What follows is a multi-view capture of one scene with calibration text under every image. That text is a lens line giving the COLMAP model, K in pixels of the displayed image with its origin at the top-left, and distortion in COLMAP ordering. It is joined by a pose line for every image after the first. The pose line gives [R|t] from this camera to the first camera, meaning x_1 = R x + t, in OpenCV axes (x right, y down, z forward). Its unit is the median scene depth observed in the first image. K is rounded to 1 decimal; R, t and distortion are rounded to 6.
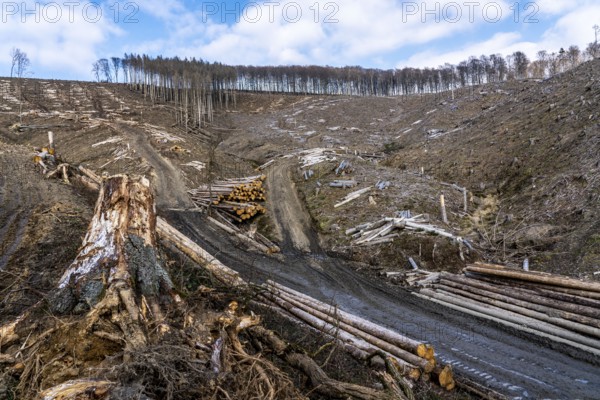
lens RADIAL K [[450.3, 0, 300.0], [0, 450.3, 200.0], [0, 0, 1]] dist [-0.000180, 0.000331]
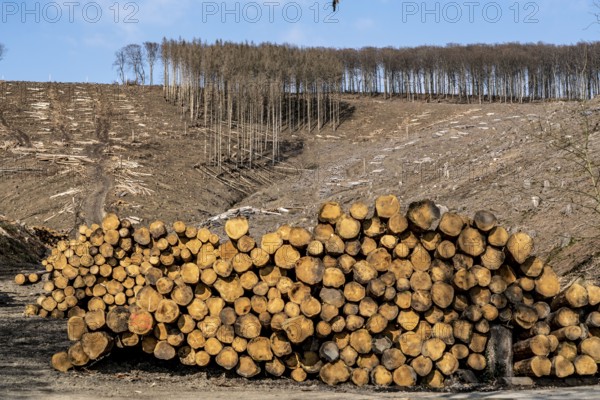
lens RADIAL K [[1000.6, 0, 300.0], [0, 1000.6, 200.0], [0, 0, 1]] dist [0.062127, -0.063184]
pose [[0.964756, 0.019793, -0.262402, 1.005709], [-0.049138, 0.993178, -0.105748, 0.131892], [0.258519, 0.114915, 0.959147, -1.458270]]
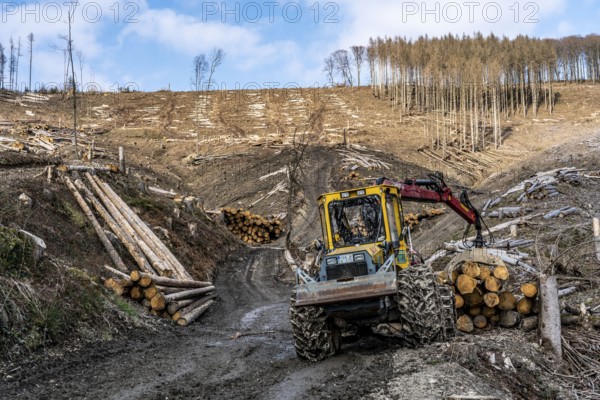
lens RADIAL K [[825.7, 0, 300.0], [0, 825.7, 200.0], [0, 0, 1]] dist [0.032846, 0.035127]
pose [[0.887749, -0.015204, -0.460076, 0.331547], [-0.033303, 0.994714, -0.097132, 0.063181], [0.459121, 0.101551, 0.882551, -0.167675]]
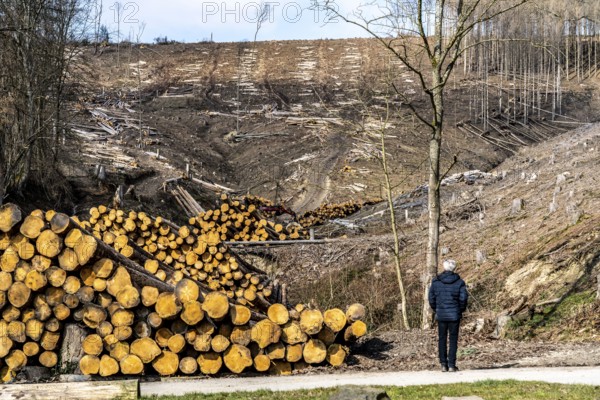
lens RADIAL K [[1093.7, 0, 300.0], [0, 1093.7, 200.0], [0, 0, 1]] dist [0.048019, 0.117774]
pose [[0.851079, 0.016029, -0.524792, 1.230066], [-0.052196, 0.997165, -0.054192, 0.110048], [0.522436, 0.073514, 0.849504, -1.403234]]
